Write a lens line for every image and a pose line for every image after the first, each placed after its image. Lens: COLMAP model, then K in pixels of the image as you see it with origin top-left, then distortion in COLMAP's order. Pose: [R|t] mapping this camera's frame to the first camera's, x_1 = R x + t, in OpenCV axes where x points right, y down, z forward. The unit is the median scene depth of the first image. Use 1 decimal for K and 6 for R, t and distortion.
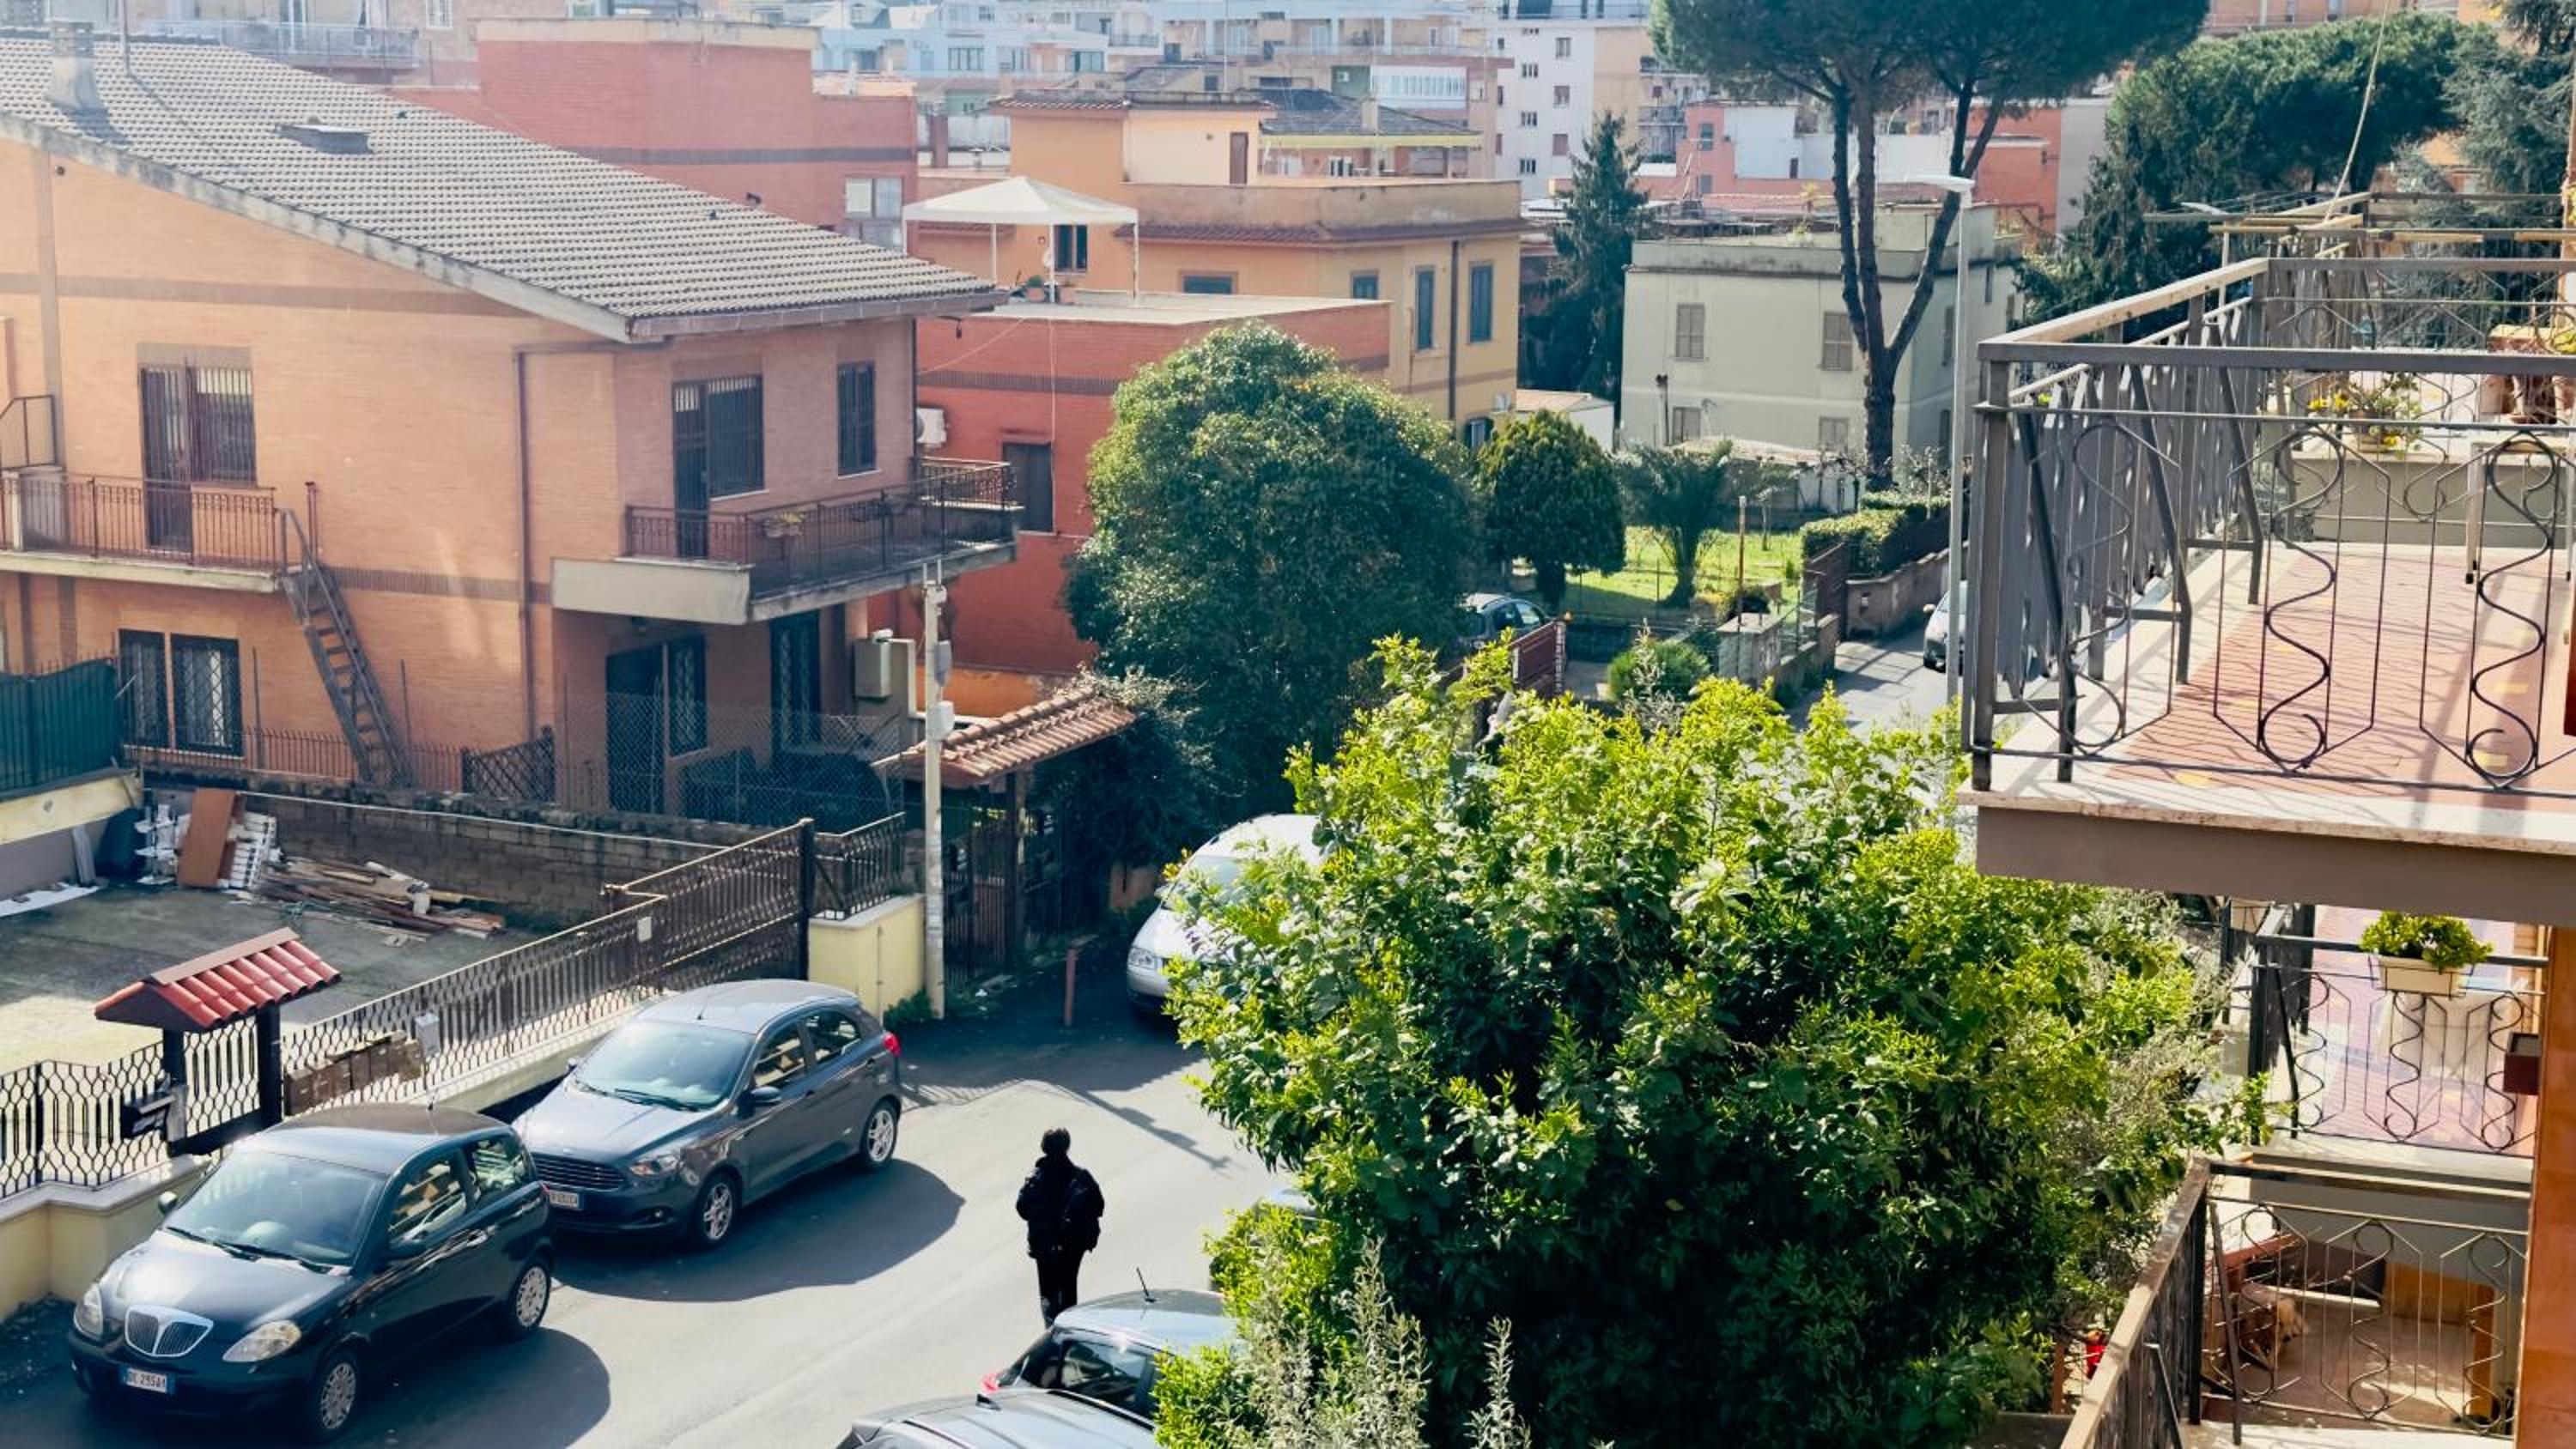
lens RADIAL K [[3660.9, 0, 1286.9], [0, 3660.9, 817.0], [0, 0, 1]] dist [0.152521, -0.162363]
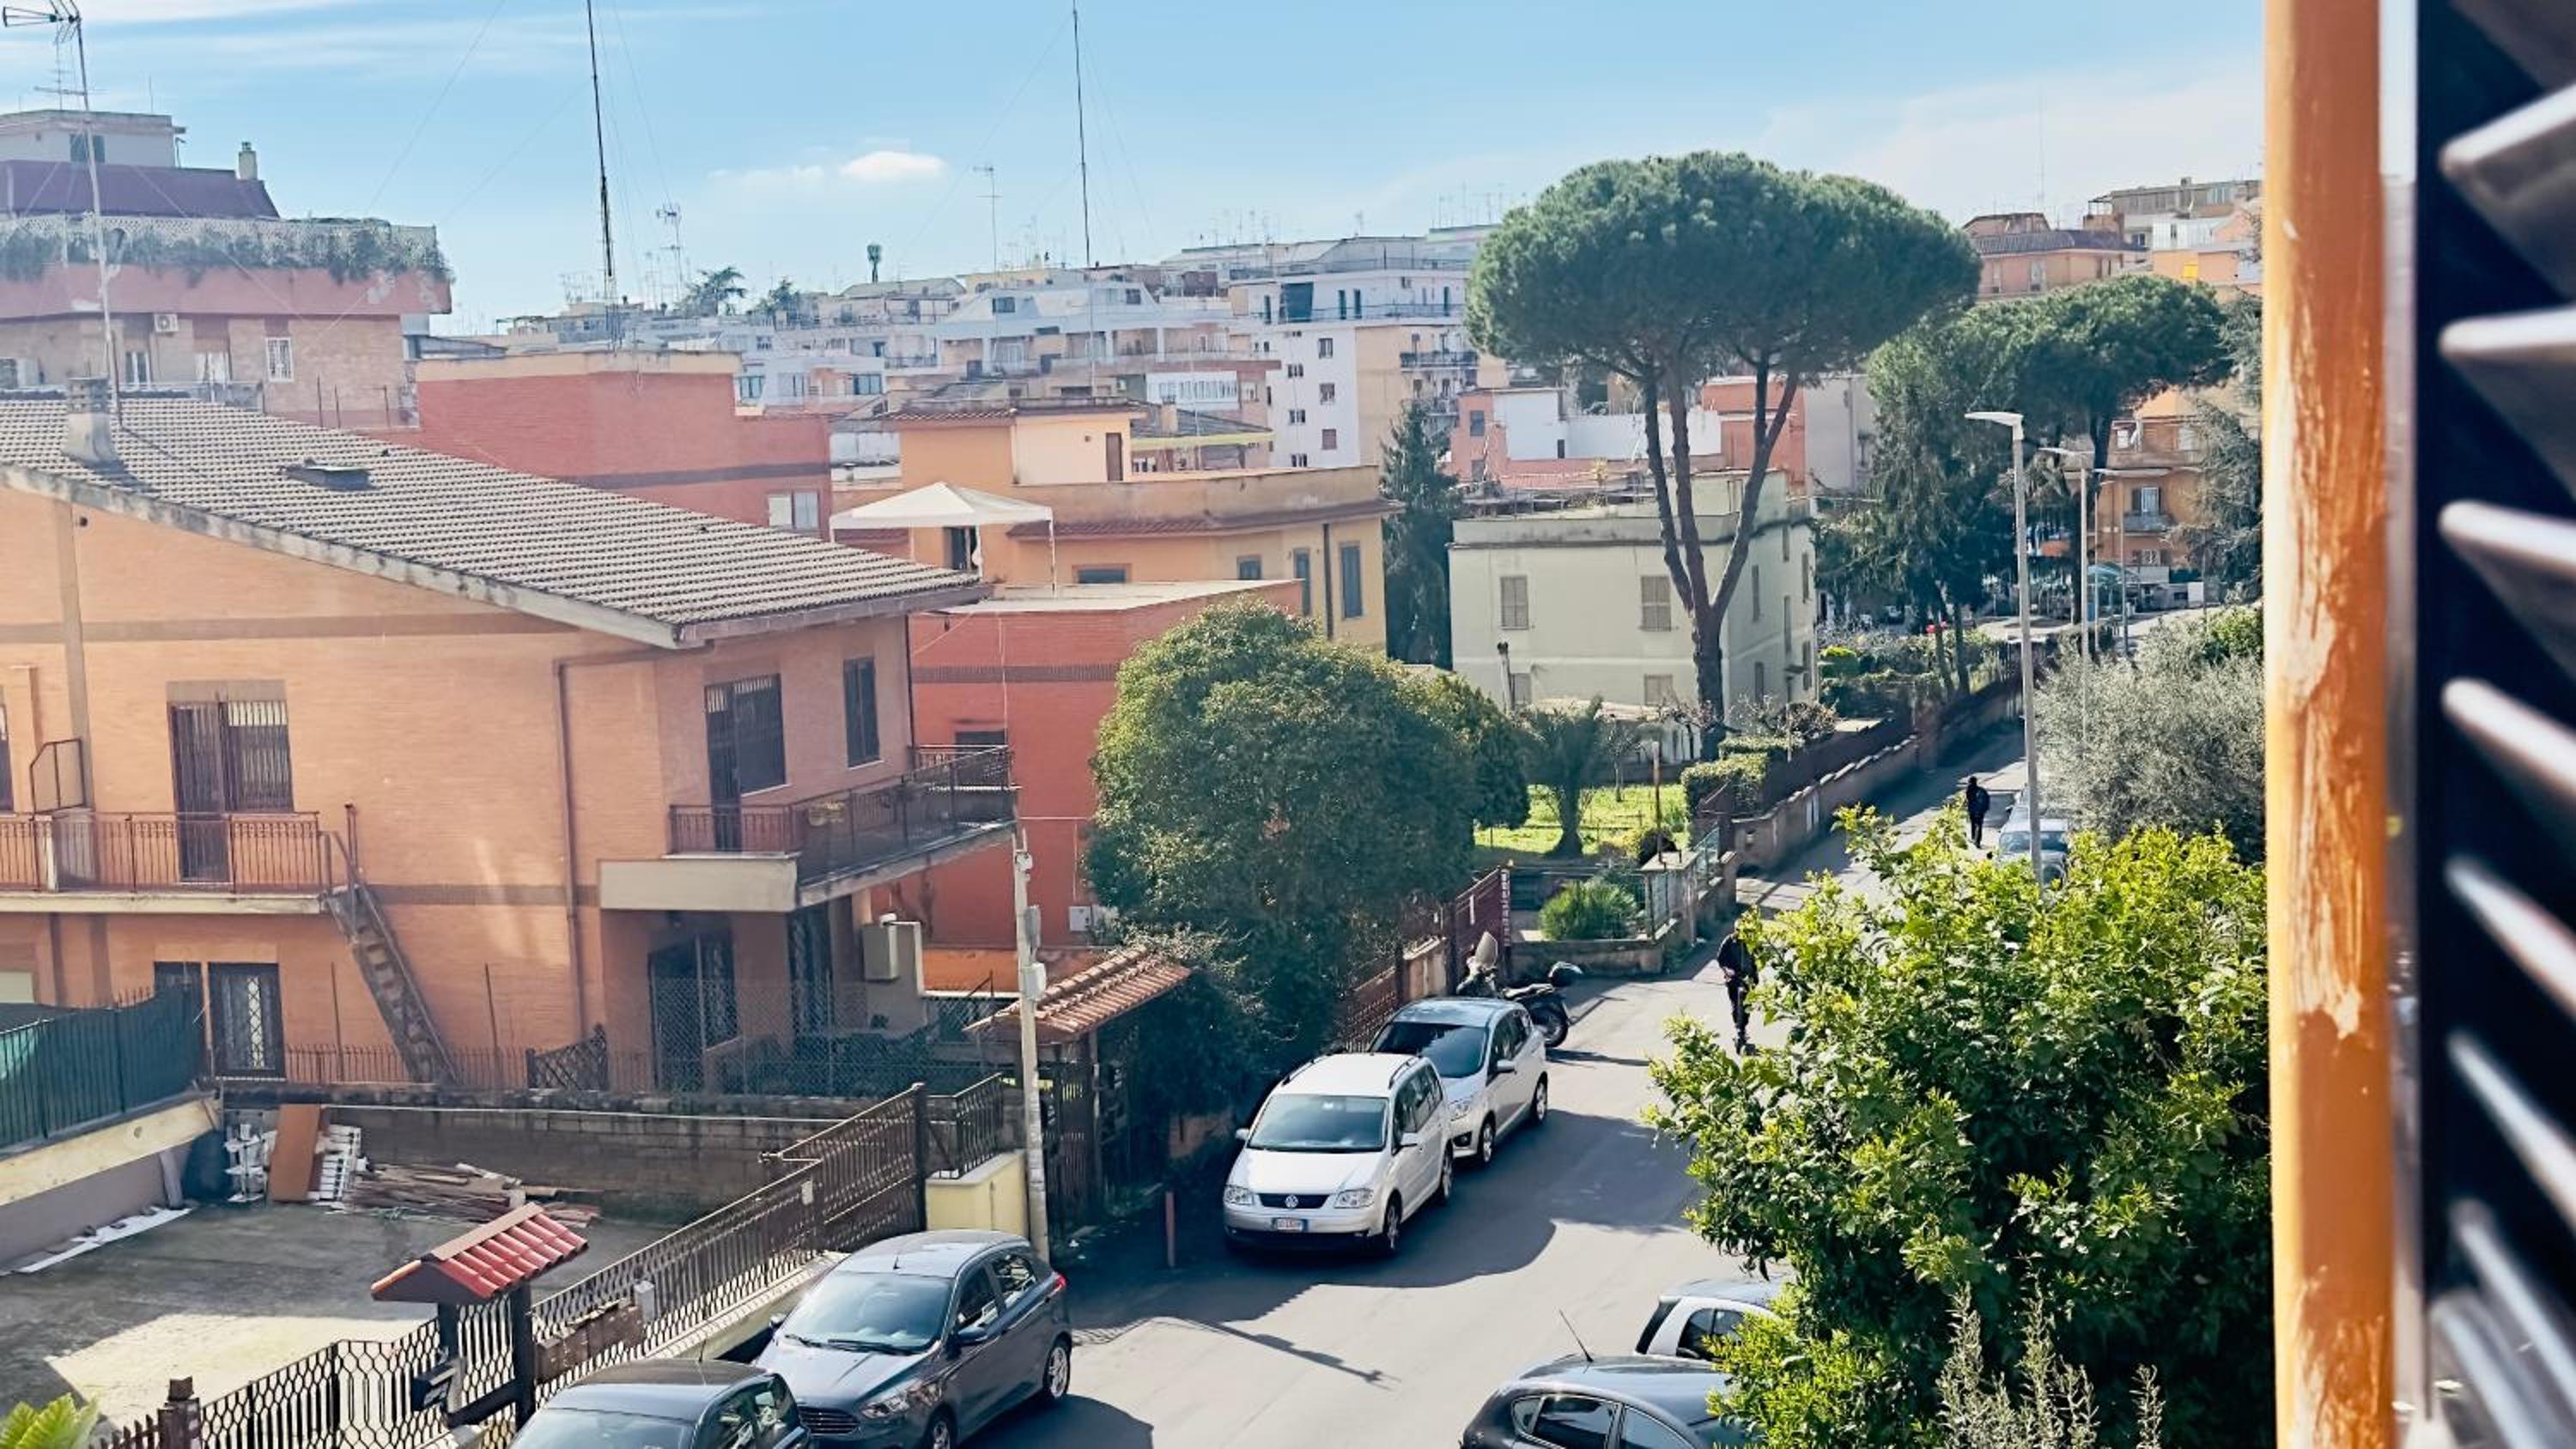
lens RADIAL K [[3660.9, 0, 1286.9], [0, 3660.9, 817.0], [0, 0, 1]] dist [0.152521, -0.162363]
pose [[0.993518, -0.063367, 0.094380, -0.102650], [0.071037, 0.994240, -0.080258, 0.014005], [-0.088751, 0.086443, 0.992296, -0.042433]]
